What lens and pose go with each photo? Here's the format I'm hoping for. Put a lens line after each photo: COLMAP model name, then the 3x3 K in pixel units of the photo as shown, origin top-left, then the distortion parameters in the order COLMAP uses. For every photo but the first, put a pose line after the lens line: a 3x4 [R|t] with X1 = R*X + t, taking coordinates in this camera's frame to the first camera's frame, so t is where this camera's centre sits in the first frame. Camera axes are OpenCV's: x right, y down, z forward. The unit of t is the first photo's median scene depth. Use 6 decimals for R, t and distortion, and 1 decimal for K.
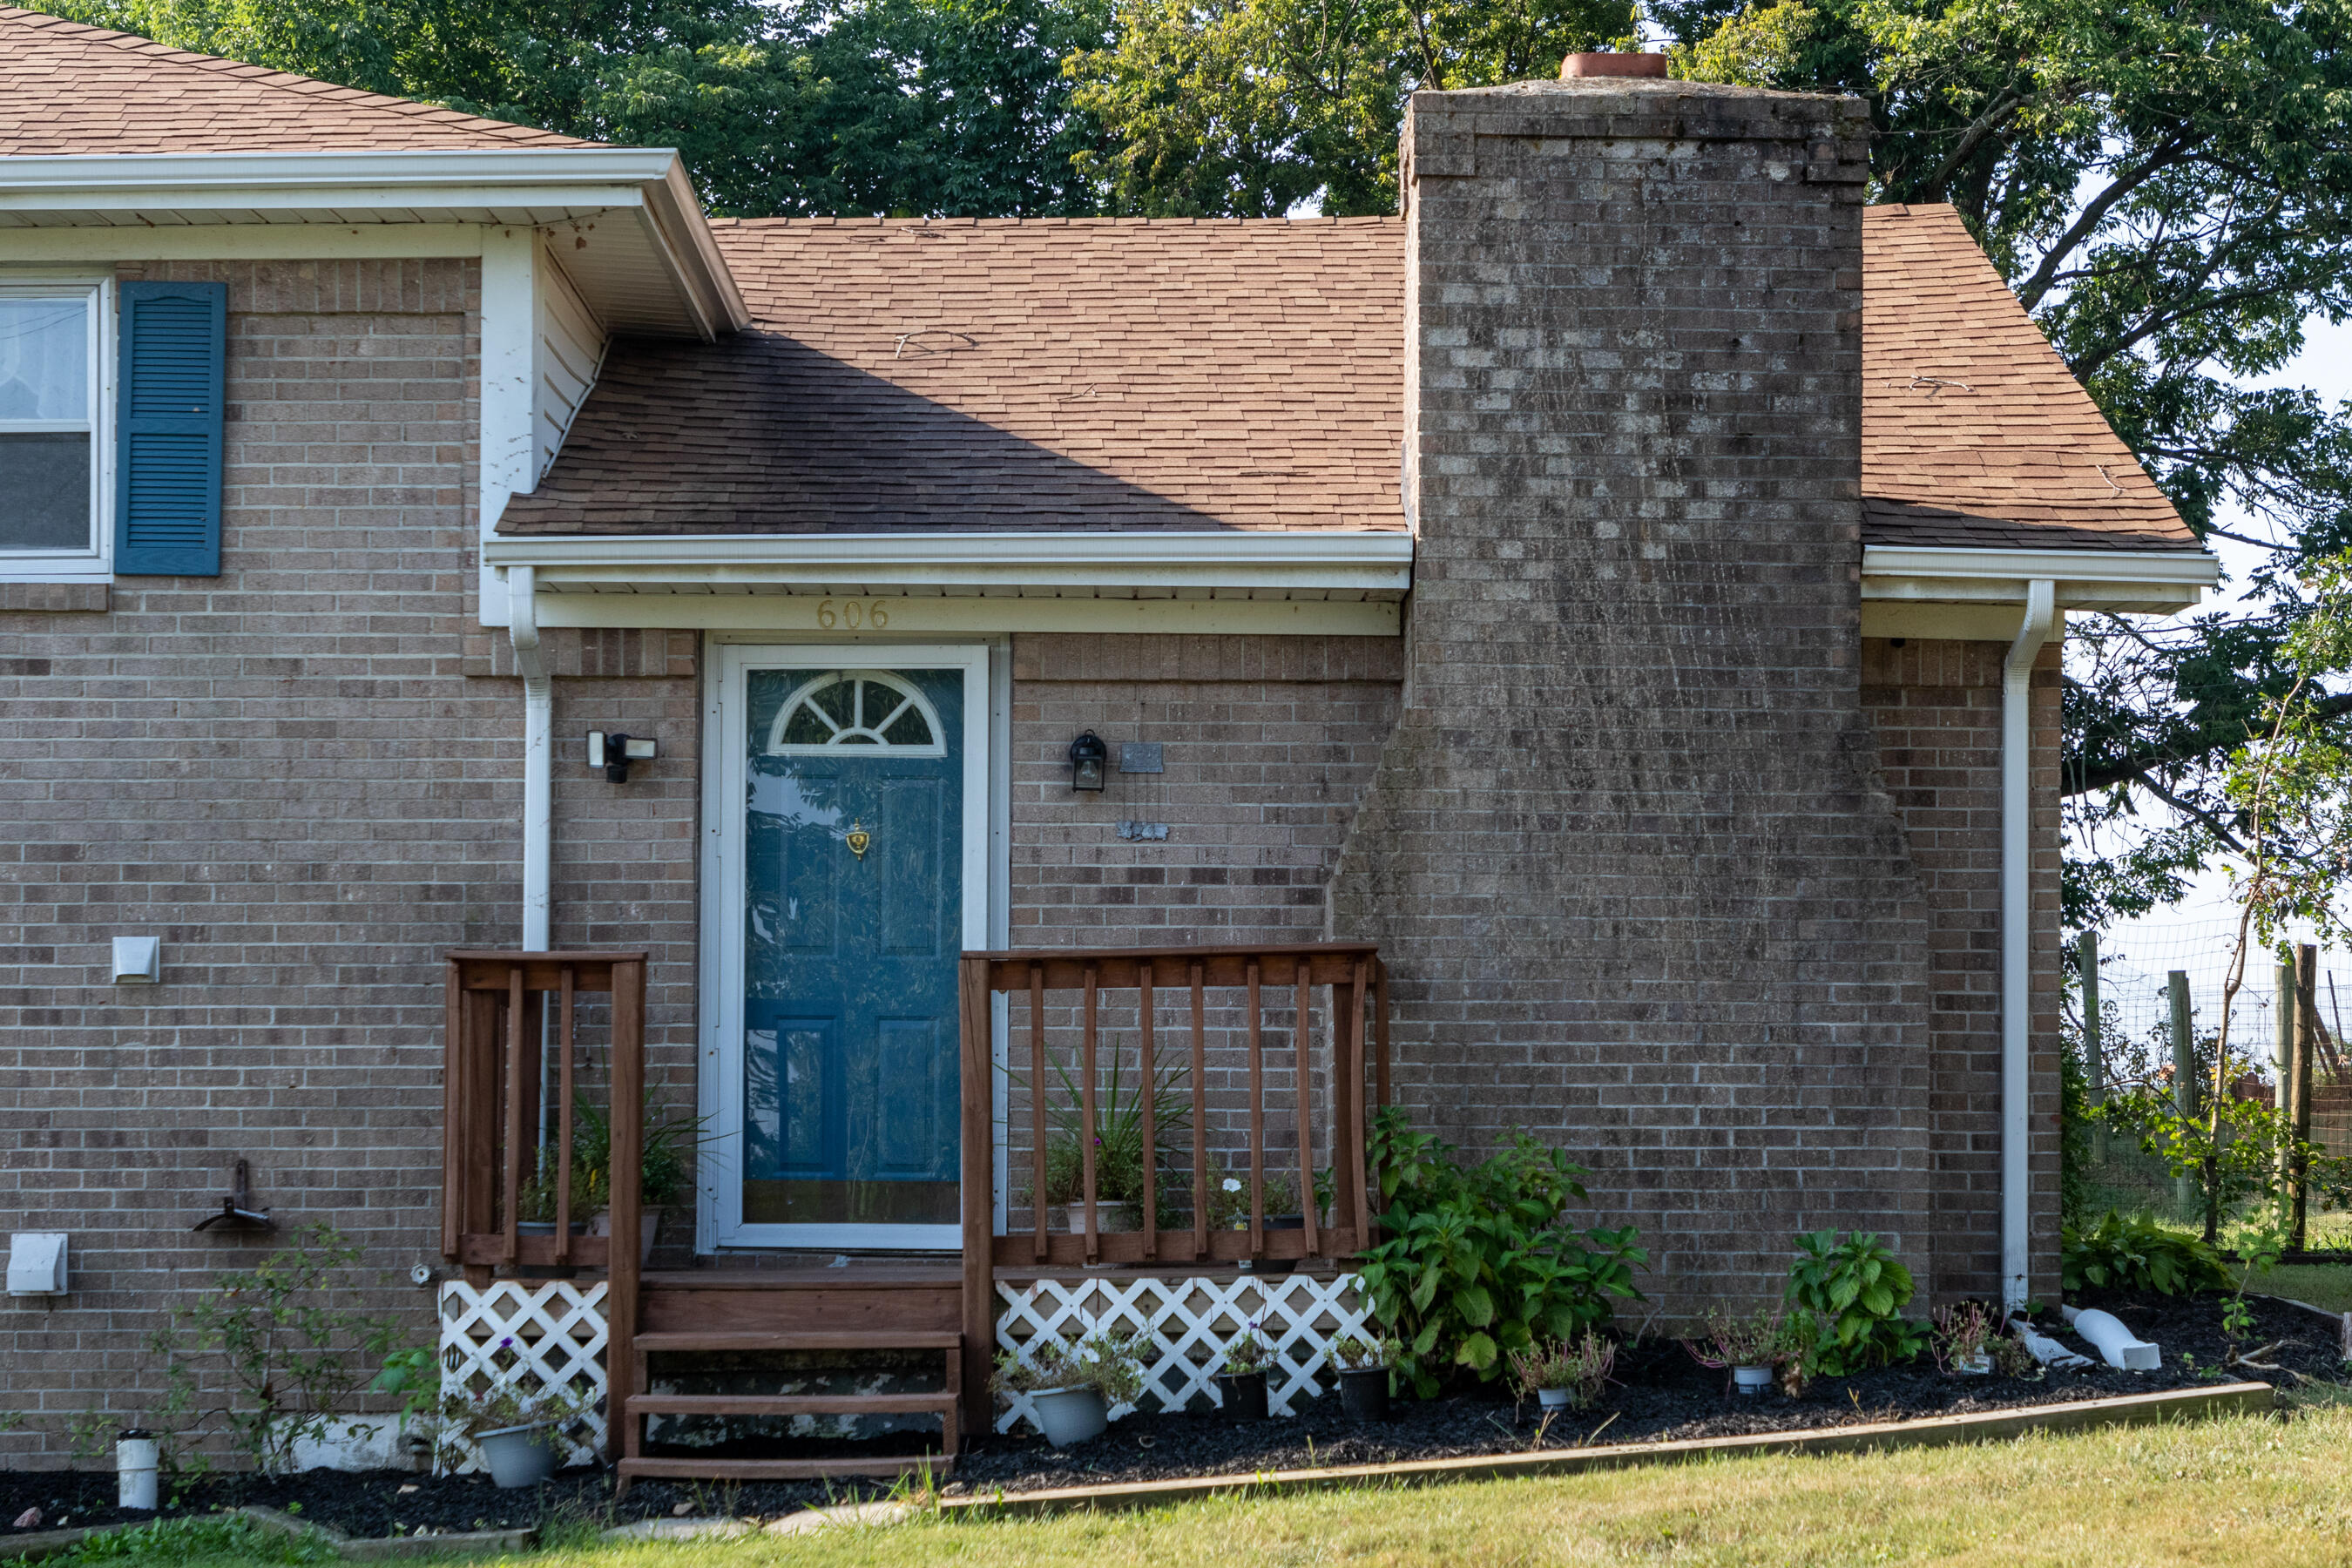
lens RADIAL K [[5169.9, 0, 1179.4], [0, 5169.9, 829.7], [0, 0, 1]] dist [0.051842, 0.101505]
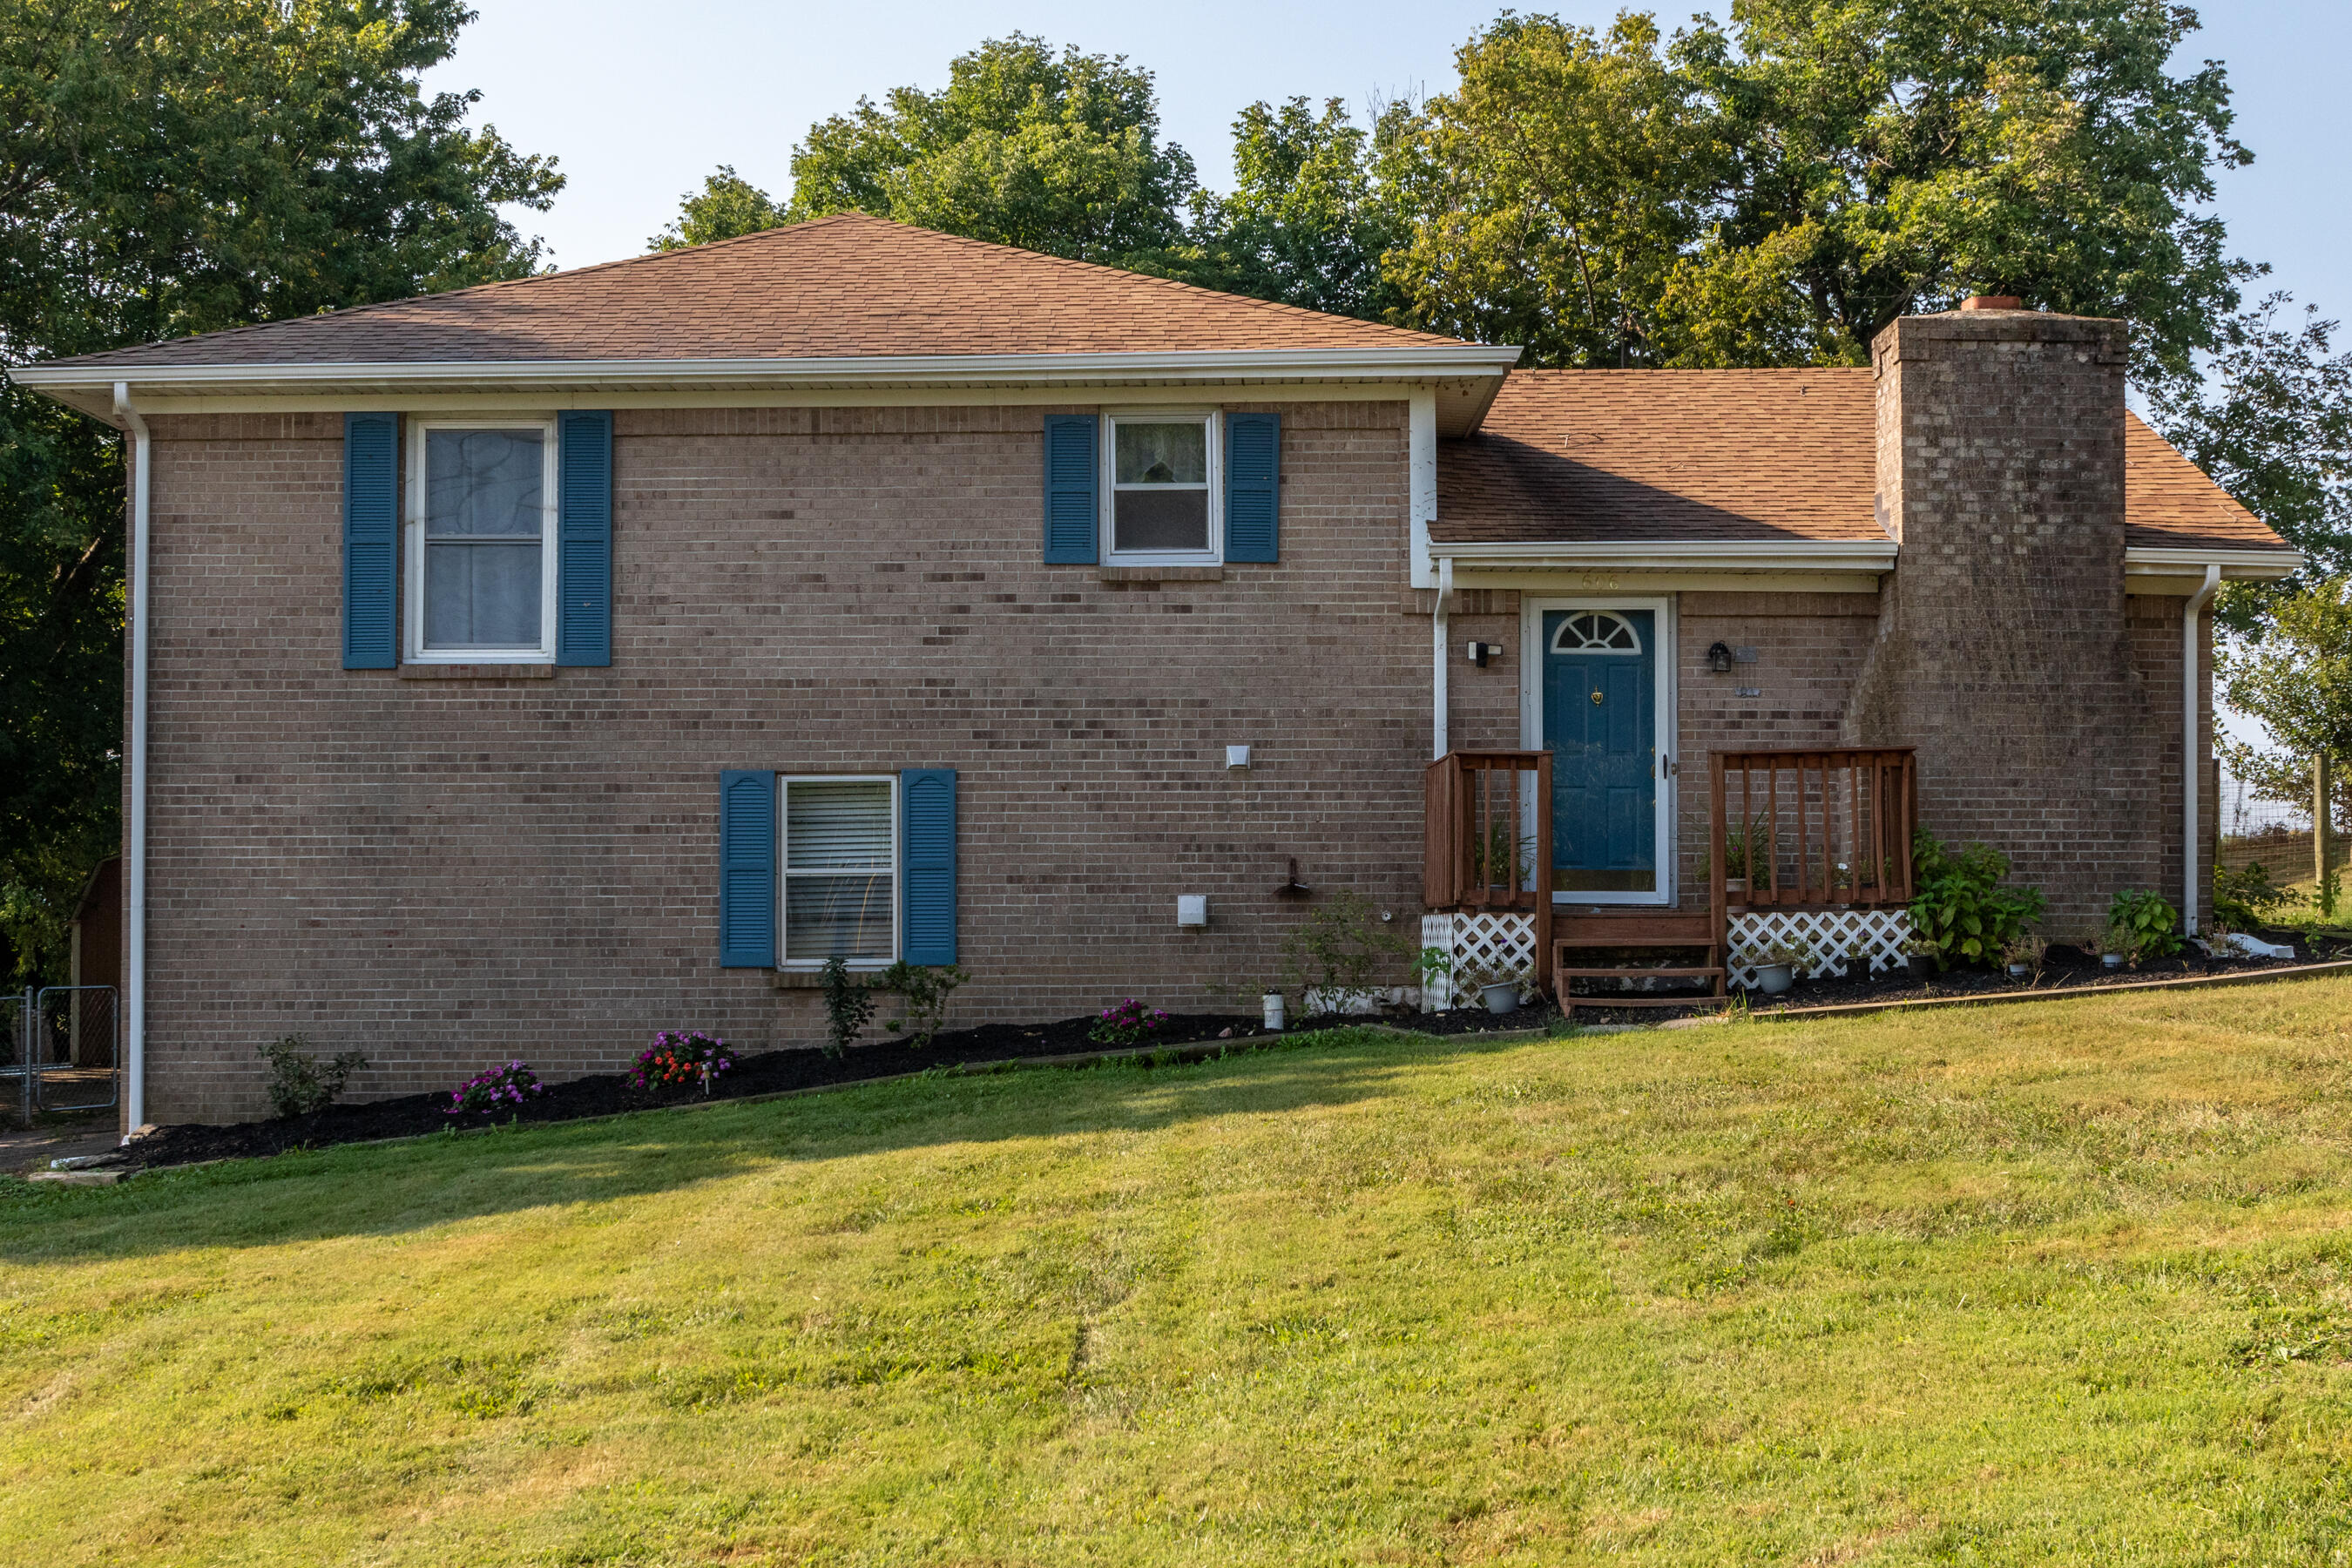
lens RADIAL K [[3274.5, 0, 1176.0], [0, 3274.5, 784.0], [0, 0, 1]] dist [-0.009031, 0.051736]
pose [[0.999981, -0.000027, -0.006154, -0.222498], [0.000170, 0.999732, 0.023163, 0.006492], [0.006152, -0.023164, 0.999713, -0.254112]]
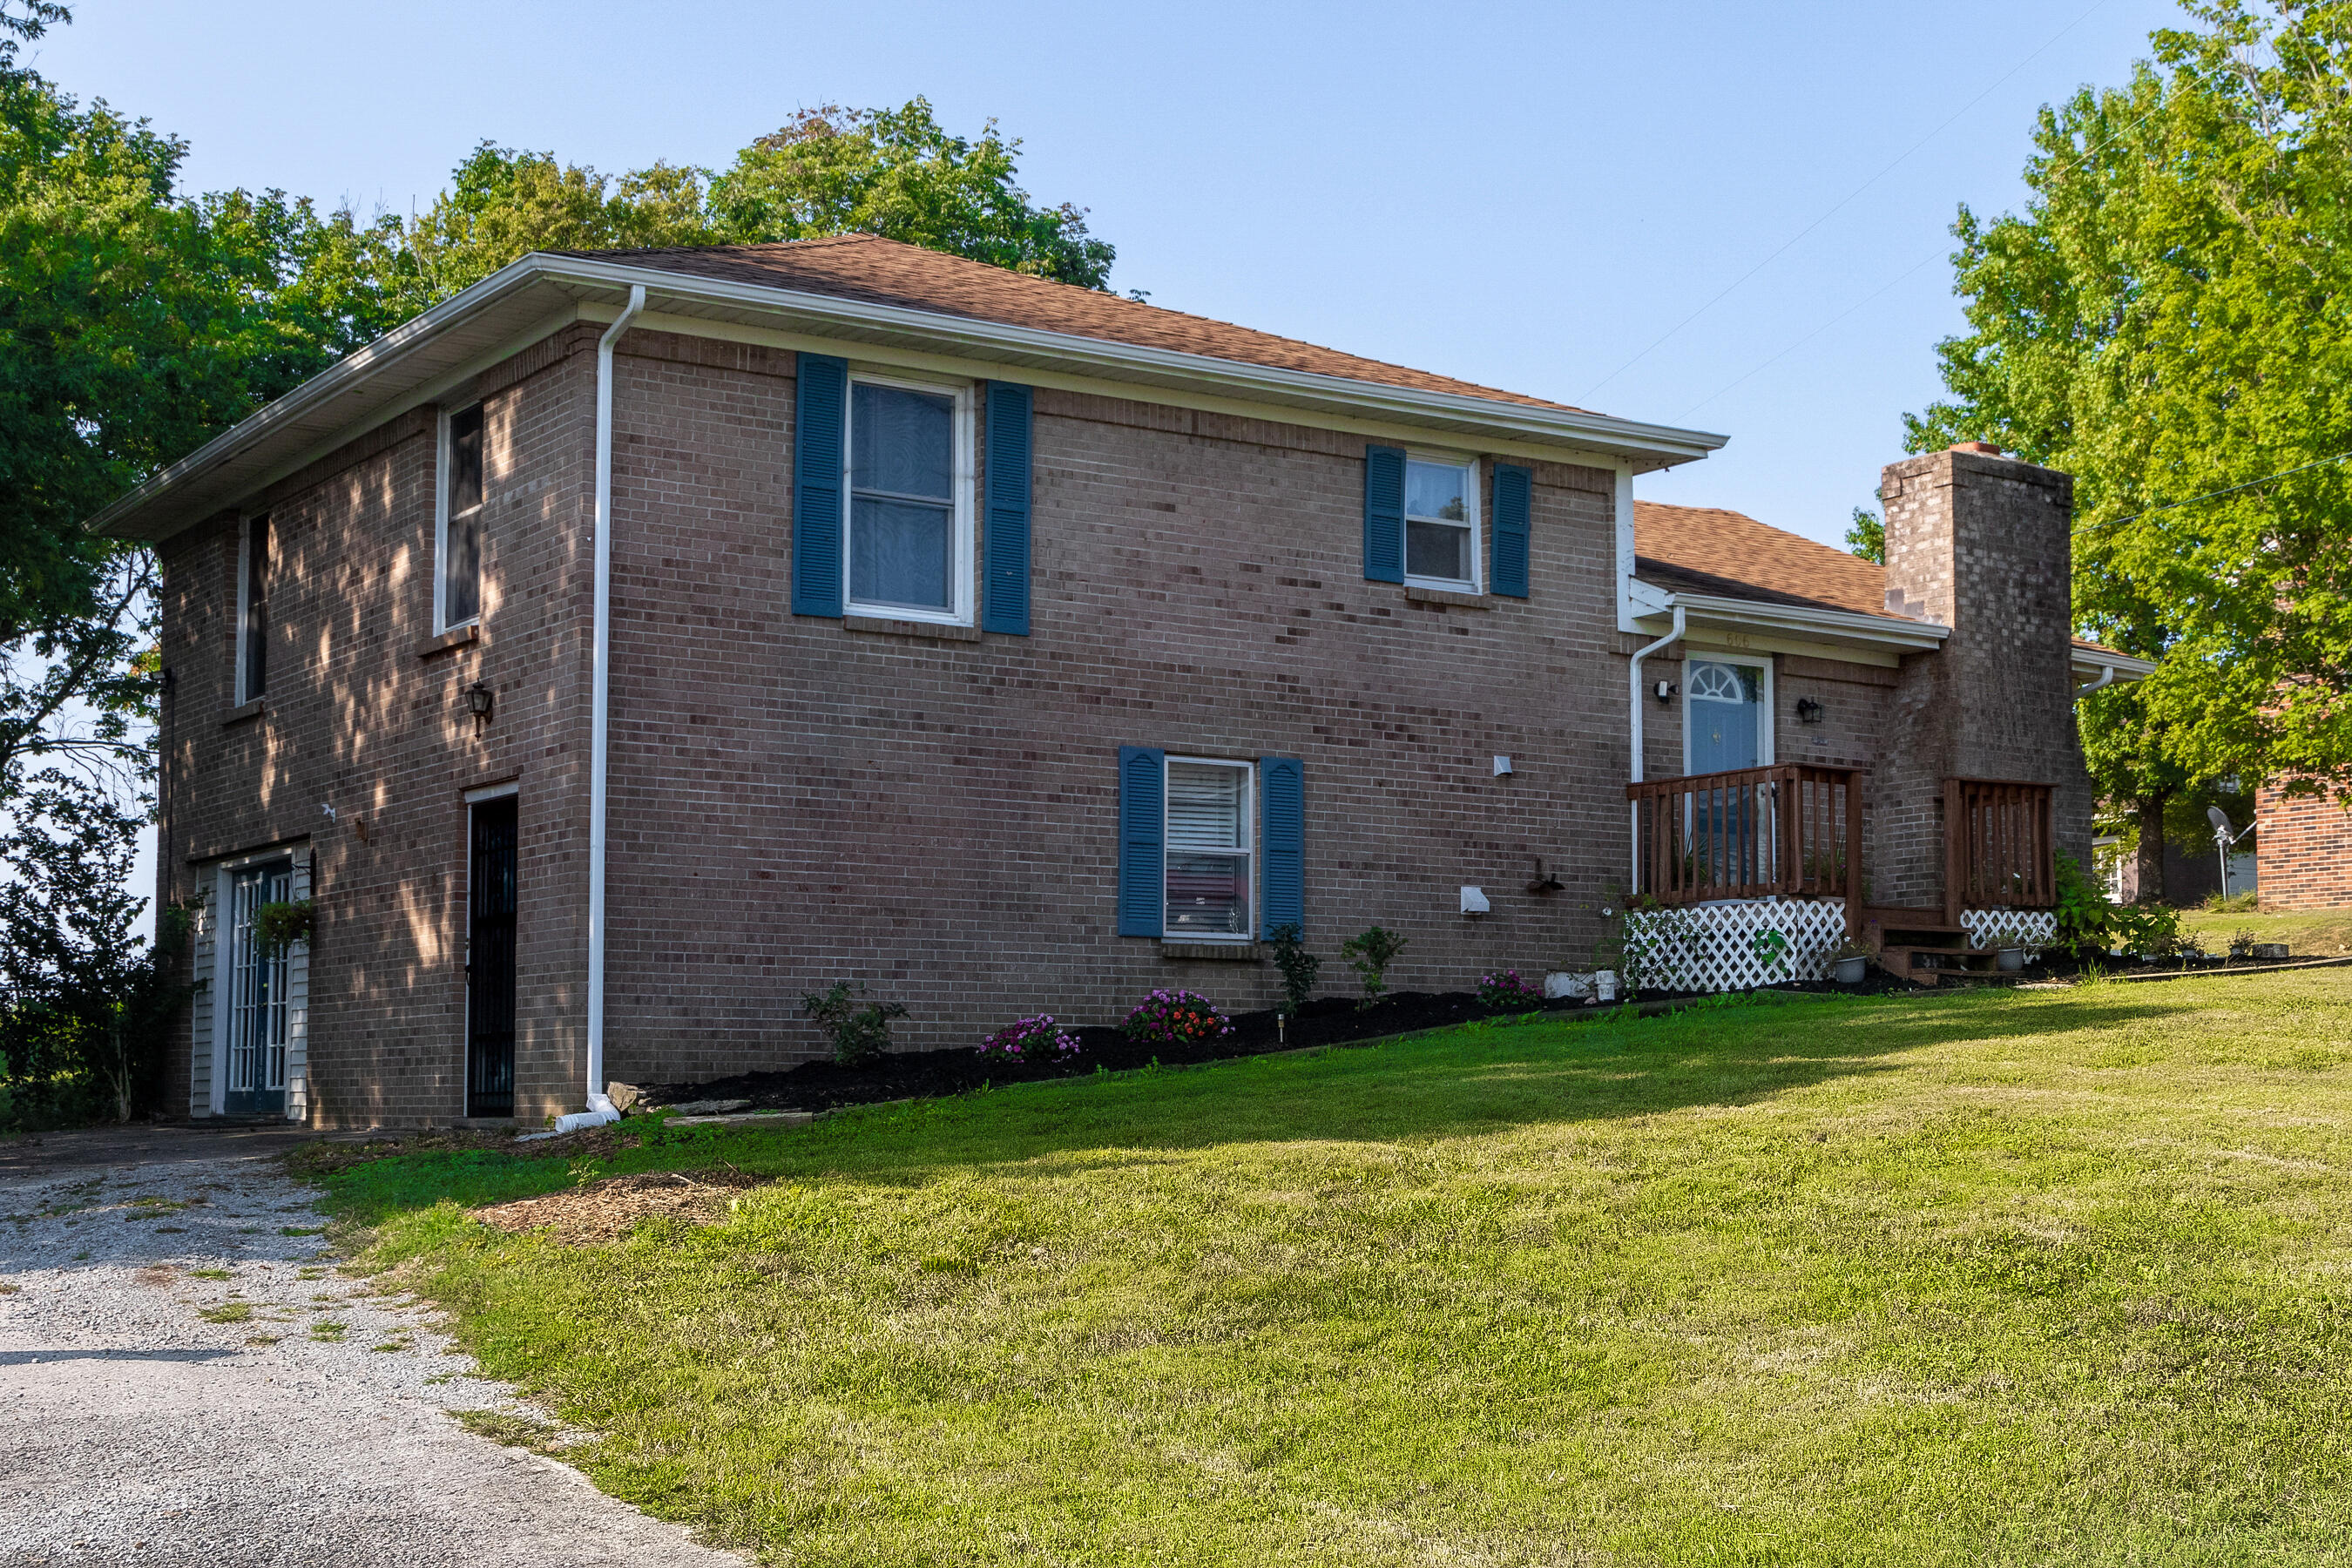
lens RADIAL K [[3132.0, 0, 1176.3], [0, 3132.0, 841.1], [0, 0, 1]] dist [0.009055, 0.013761]
pose [[0.827889, 0.052835, 0.558399, -1.091844], [-0.040804, 0.998589, -0.033988, 0.111091], [-0.559406, 0.005353, 0.828876, -0.037639]]
